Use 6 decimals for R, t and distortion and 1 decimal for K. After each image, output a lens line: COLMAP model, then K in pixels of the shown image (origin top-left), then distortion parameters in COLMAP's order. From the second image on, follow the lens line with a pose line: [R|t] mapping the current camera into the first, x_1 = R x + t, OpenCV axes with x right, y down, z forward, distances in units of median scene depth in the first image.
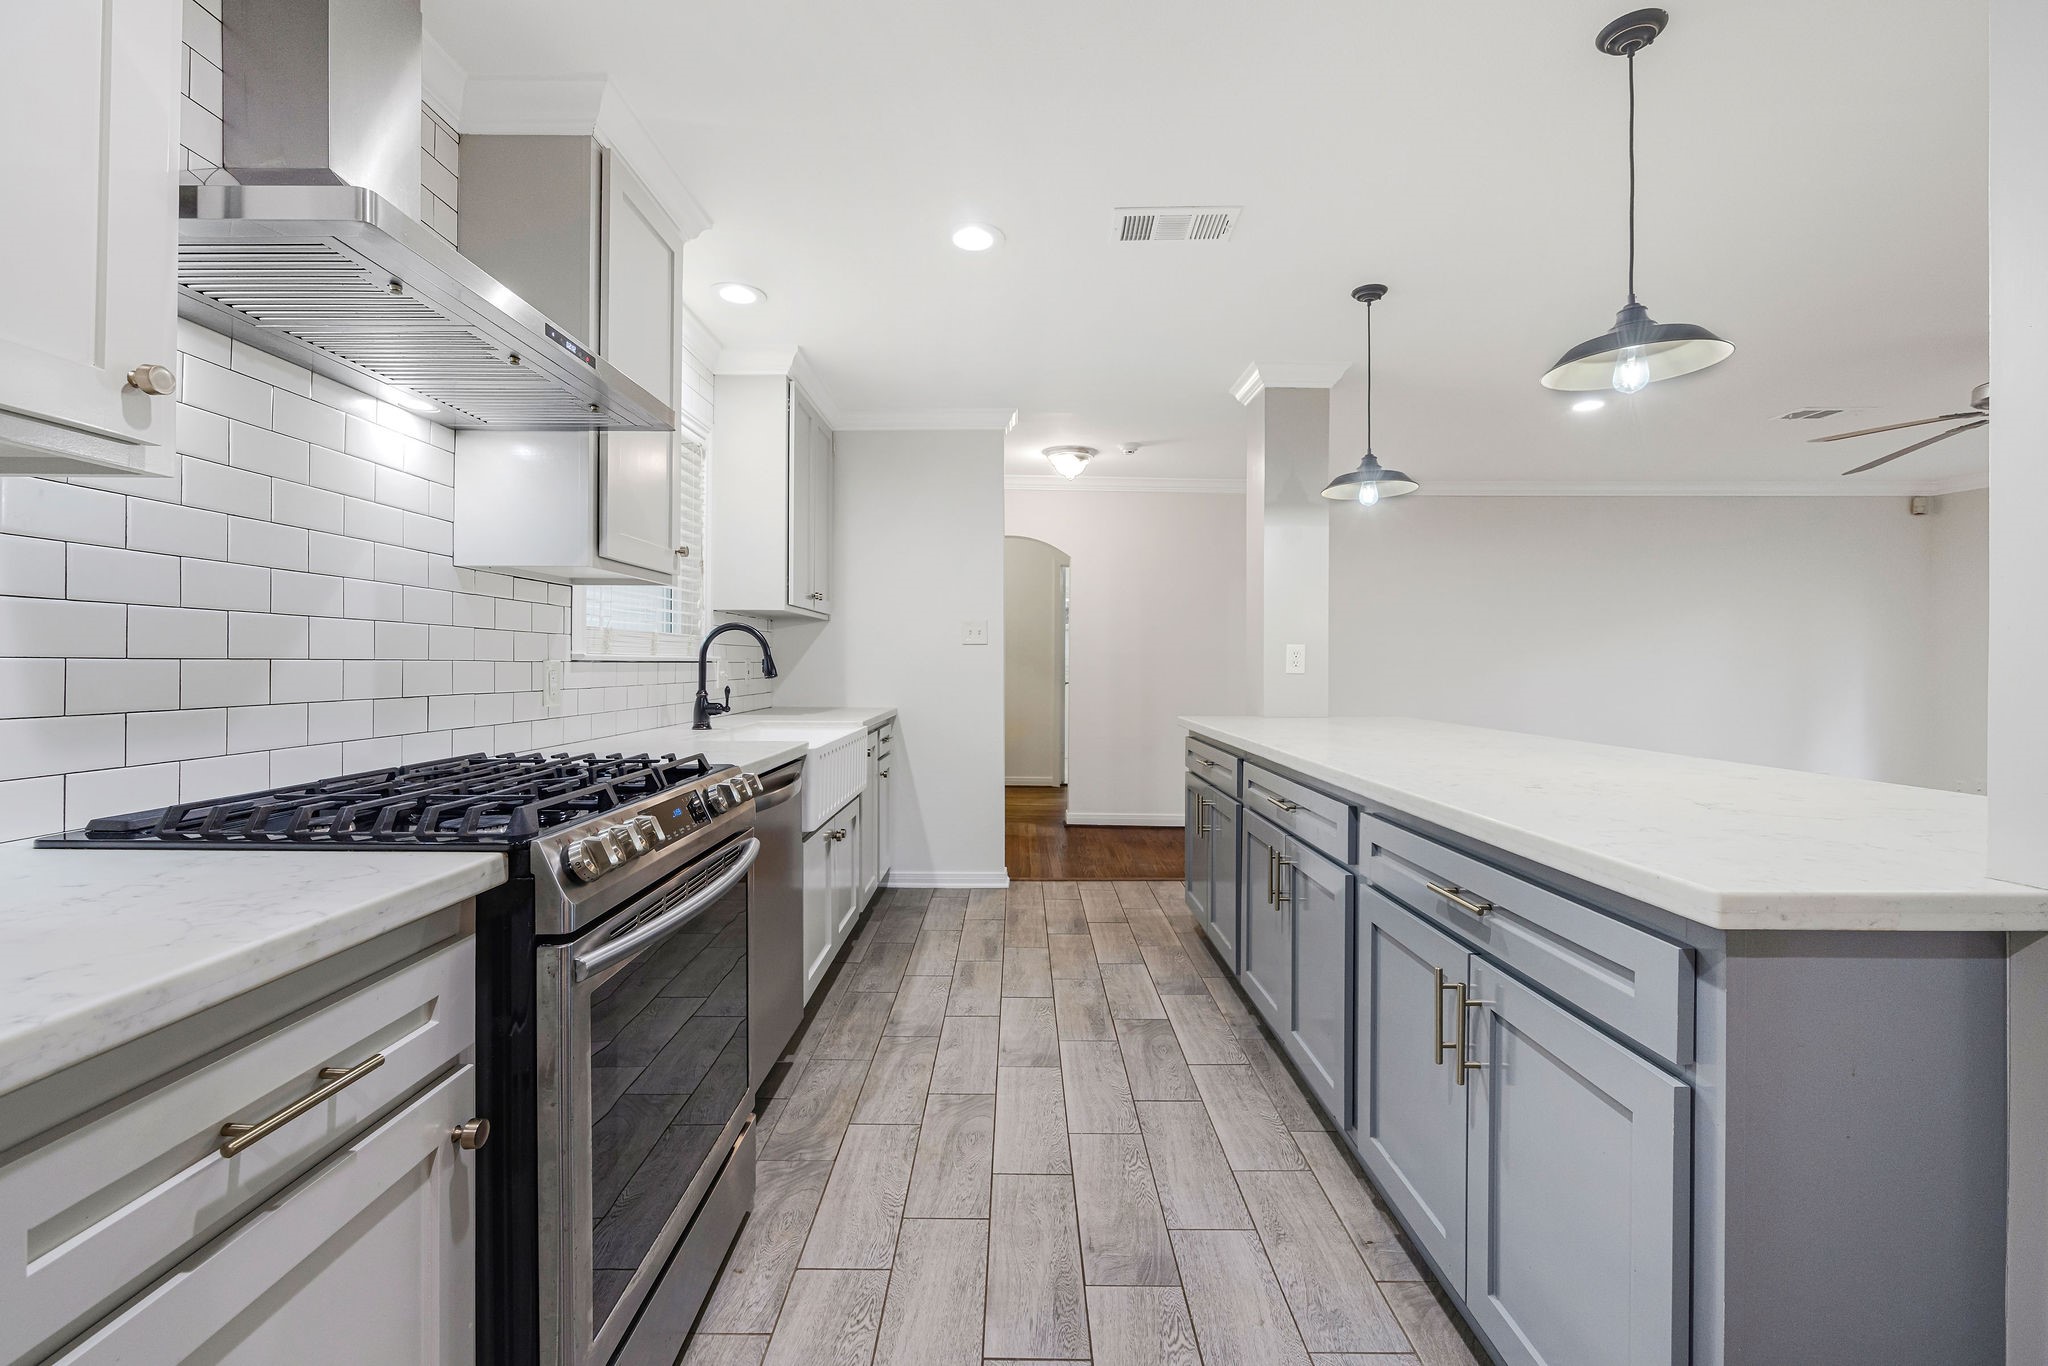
lens RADIAL K [[831.9, 0, 1011.3], [0, 831.9, 670.2], [0, 0, 1]] dist [-0.000140, 0.000246]
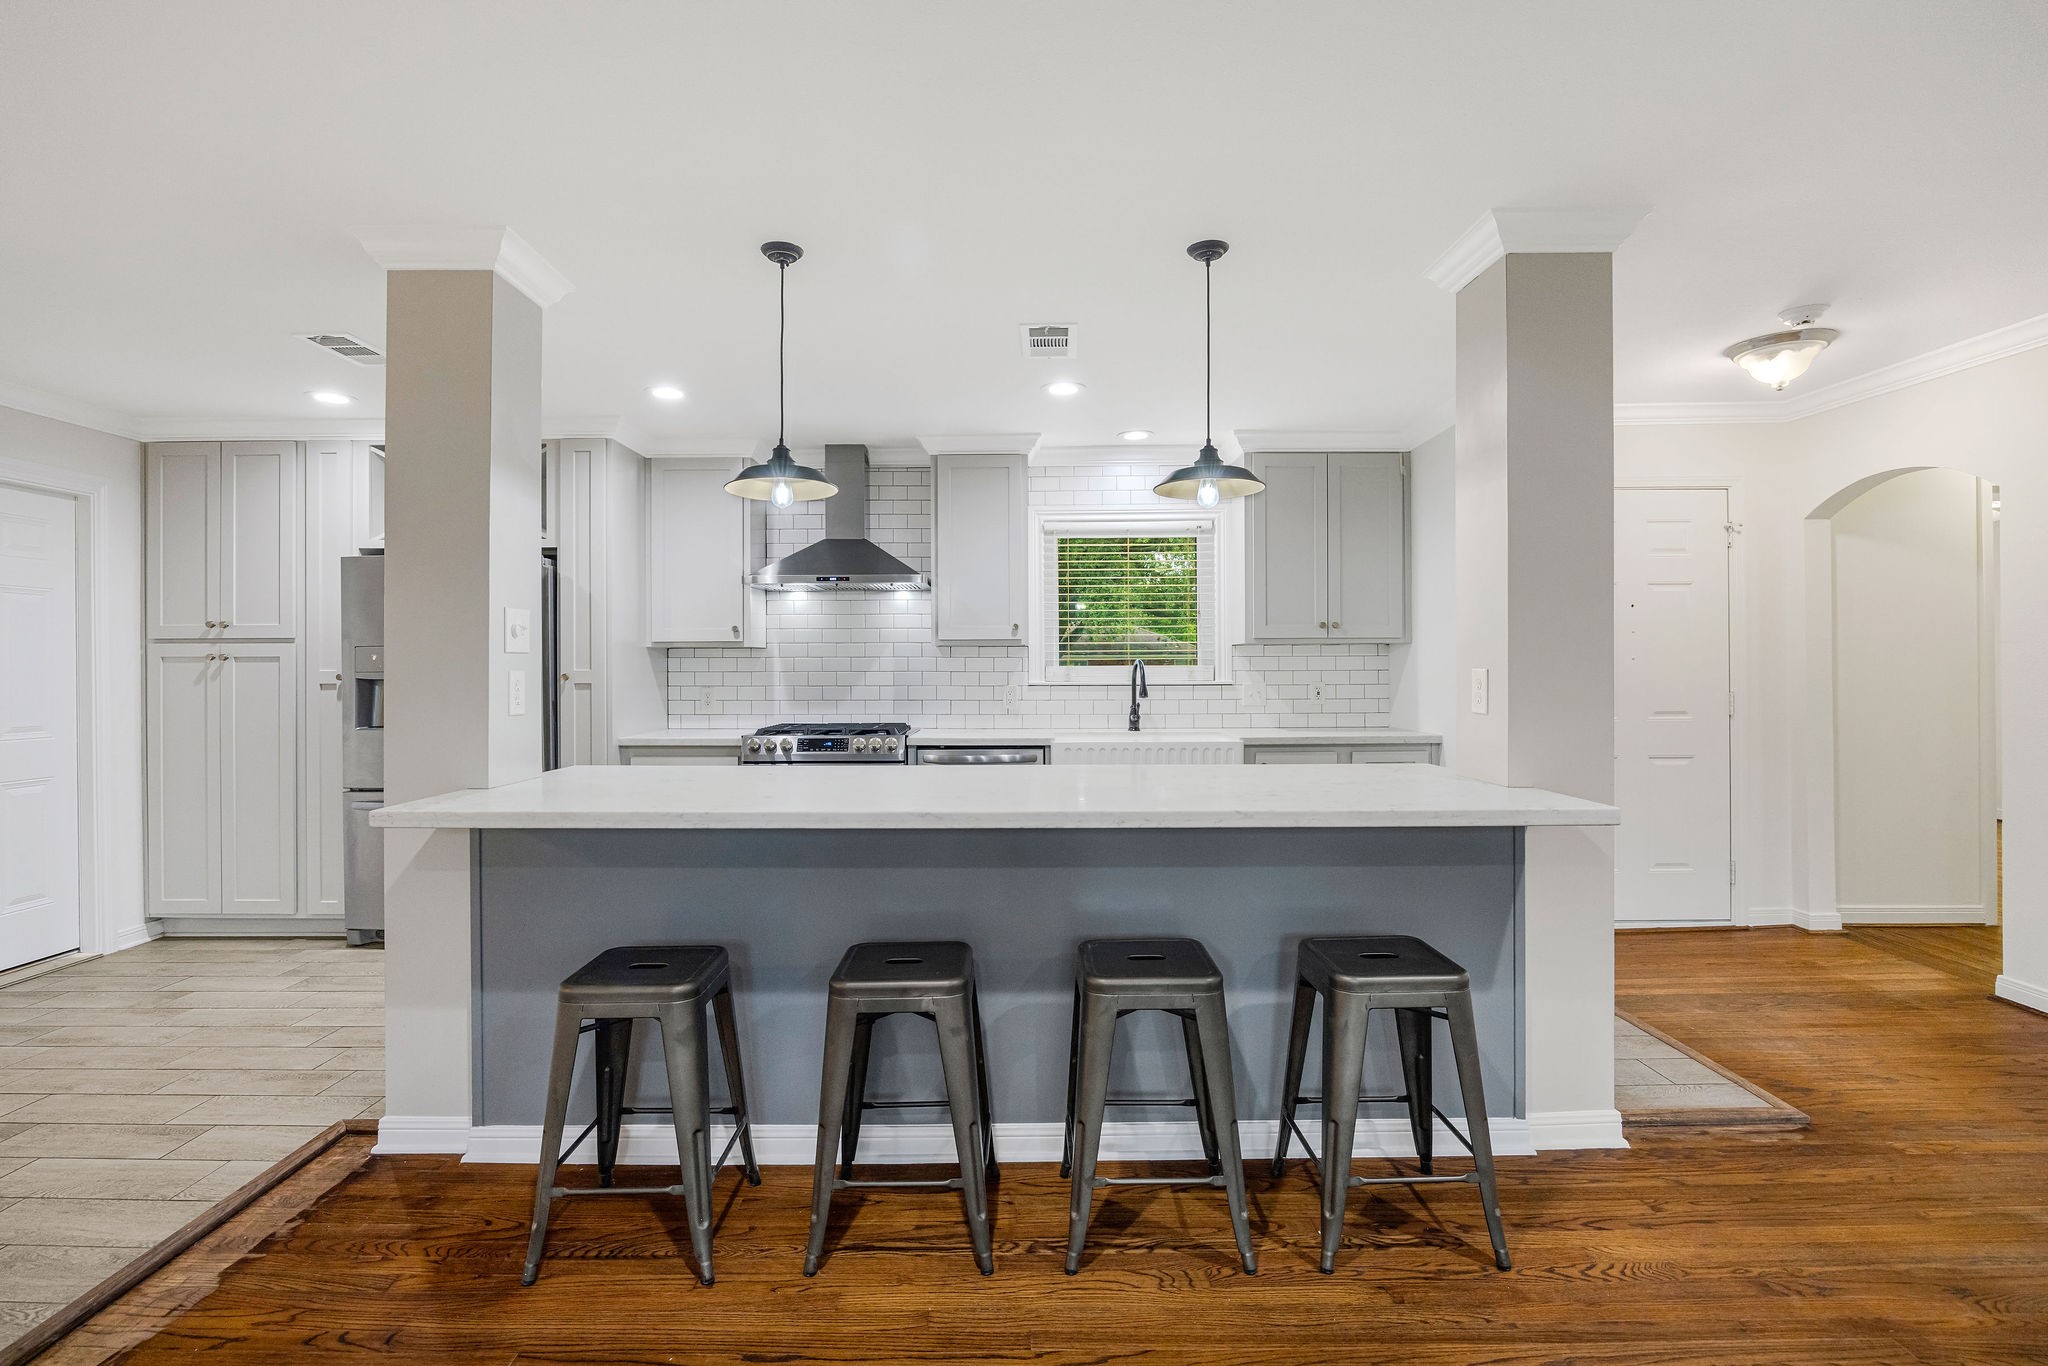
lens RADIAL K [[928.3, 0, 1024.0], [0, 928.3, 683.0], [0, 0, 1]] dist [-0.002091, 0.000208]
pose [[0.012287, 0.012639, -0.999845, 1.802865], [-0.006298, 0.999901, 0.012563, -0.048502], [0.999905, 0.006143, 0.012365, 1.082132]]
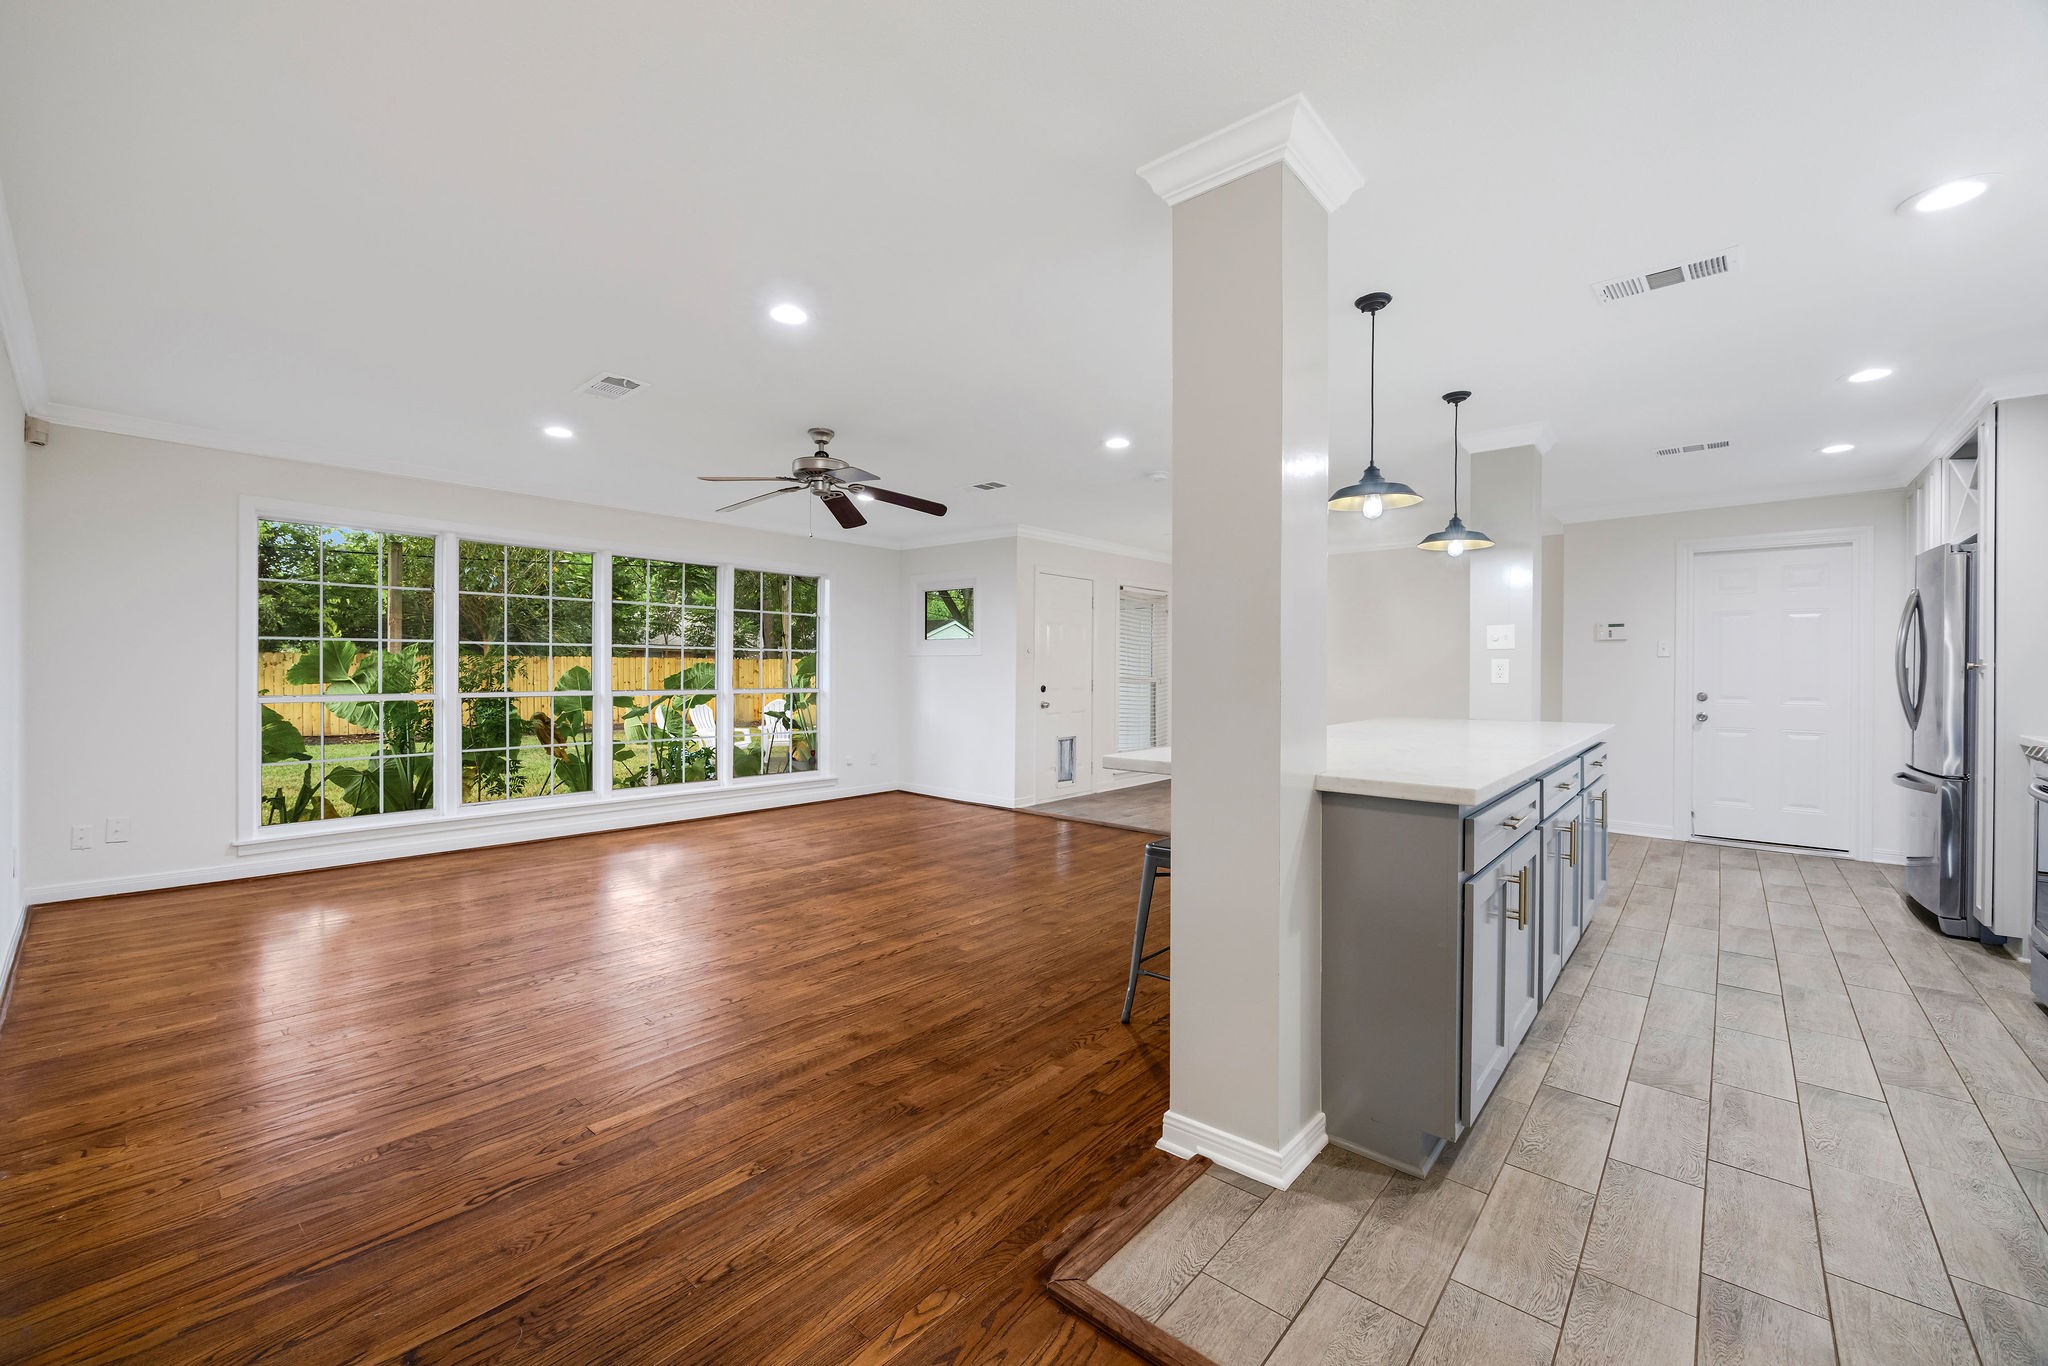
lens RADIAL K [[831.9, 0, 1011.3], [0, 831.9, 670.2], [0, 0, 1]] dist [-0.000140, 0.000246]
pose [[-0.760007, -0.007426, 0.649872, 0.149261], [-0.001510, 0.999952, 0.009661, -0.034161], [-0.649913, 0.006361, -0.759982, 2.721399]]
